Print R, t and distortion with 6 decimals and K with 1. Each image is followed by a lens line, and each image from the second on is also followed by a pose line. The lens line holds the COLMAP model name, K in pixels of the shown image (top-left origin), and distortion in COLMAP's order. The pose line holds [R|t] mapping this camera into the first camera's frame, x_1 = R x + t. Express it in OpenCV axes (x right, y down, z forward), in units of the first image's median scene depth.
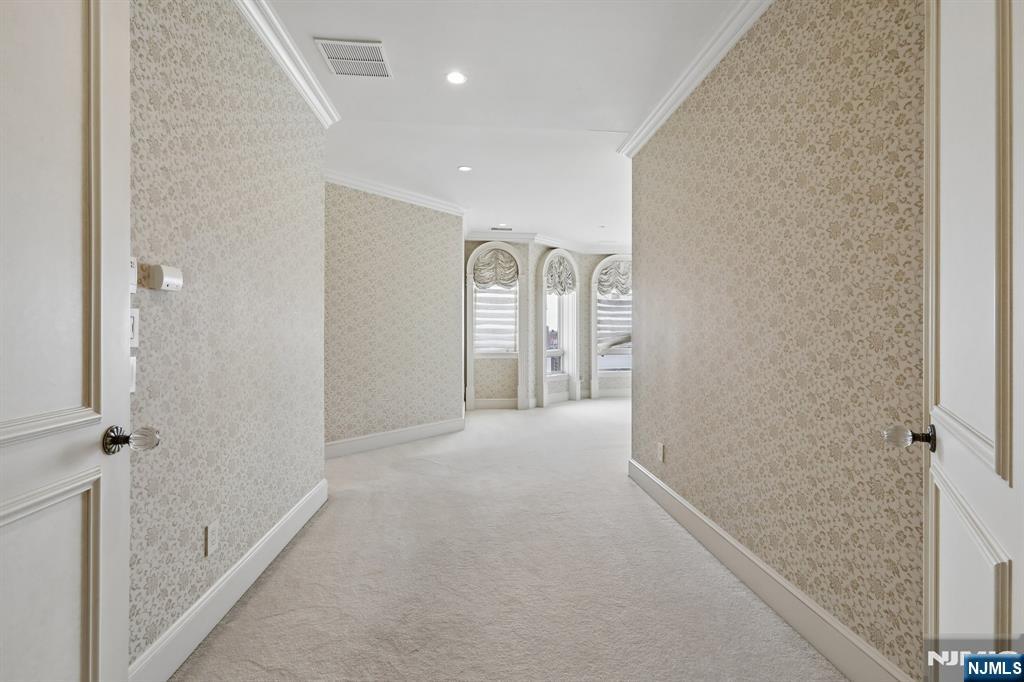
lens RADIAL K [[459.1, 0, 510.4], [0, 459.1, 336.5], [0, 0, 1]] dist [0.001038, 0.002135]
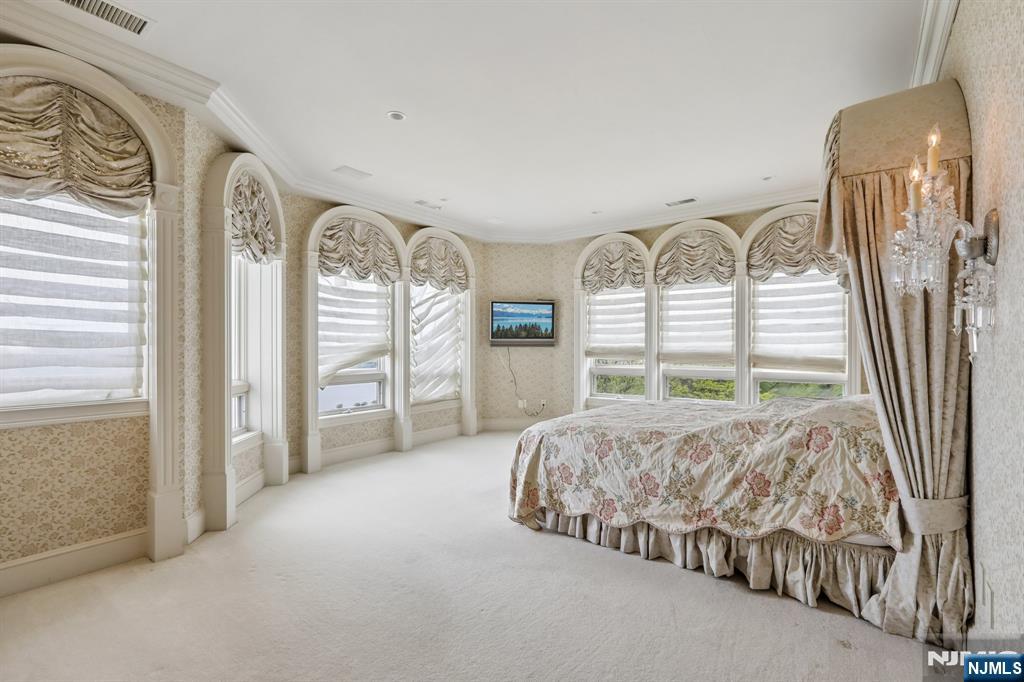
lens RADIAL K [[459.1, 0, 510.9], [0, 459.1, 349.0], [0, 0, 1]] dist [0.001038, 0.002135]
pose [[0.671493, 0.000093, 0.741011, -0.059871], [0.003235, 0.999990, -0.003057, -0.002282], [-0.741004, 0.004450, 0.671486, 0.539154]]
